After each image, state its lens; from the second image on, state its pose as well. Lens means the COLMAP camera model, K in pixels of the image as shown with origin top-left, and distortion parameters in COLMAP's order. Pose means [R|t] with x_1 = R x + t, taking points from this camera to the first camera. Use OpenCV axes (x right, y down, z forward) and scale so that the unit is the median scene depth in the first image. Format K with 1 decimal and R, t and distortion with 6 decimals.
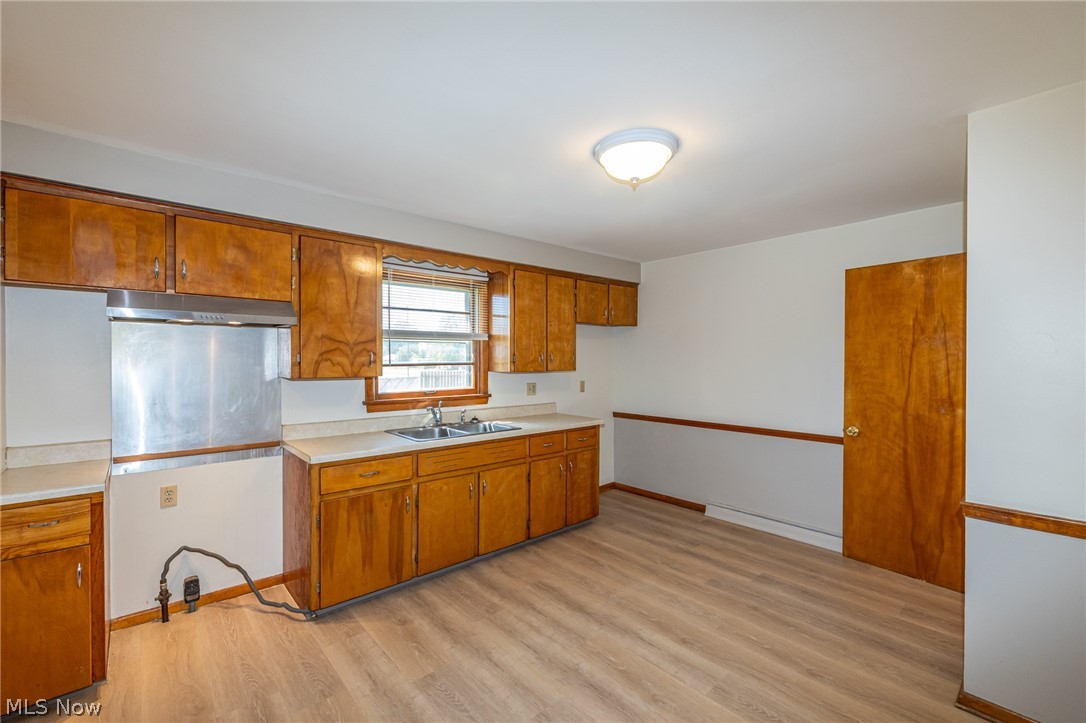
lens RADIAL K [[454.0, 0, 539.6], [0, 454.0, 363.3], [0, 0, 1]] dist [0.000221, 0.000276]
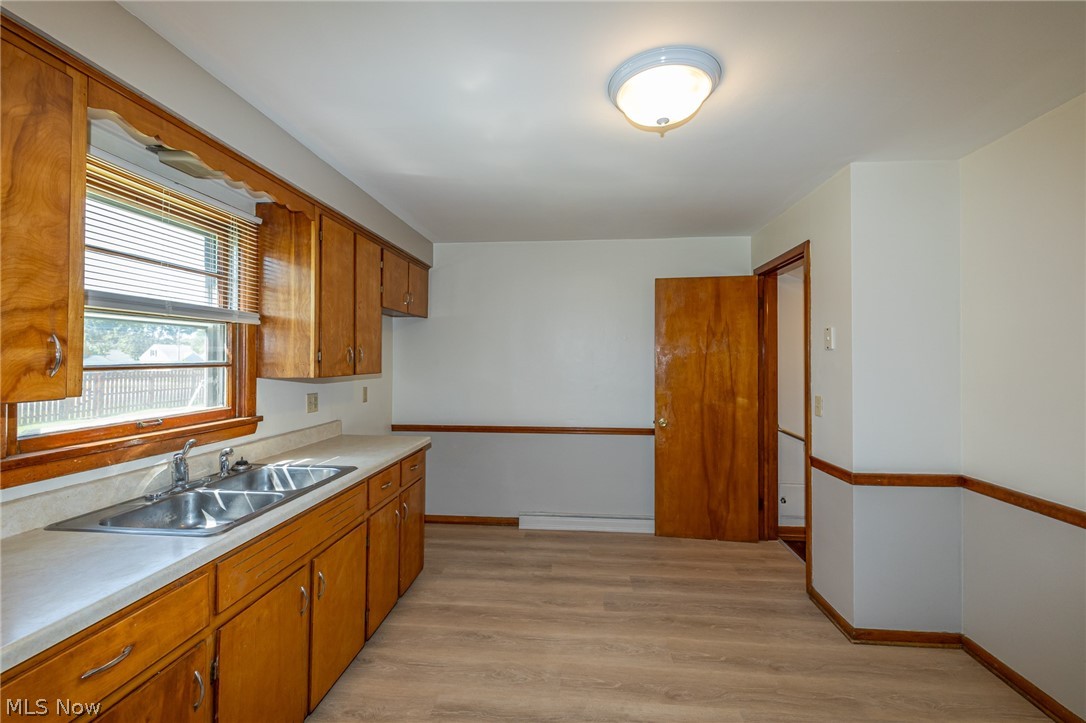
lens RADIAL K [[454.0, 0, 544.4], [0, 454.0, 355.3], [0, 0, 1]] dist [0.000221, 0.000276]
pose [[0.725736, 0.007344, 0.687934, -0.297380], [0.004624, 0.999868, -0.015552, -0.000249], [-0.687957, 0.014468, 0.725607, 0.381828]]
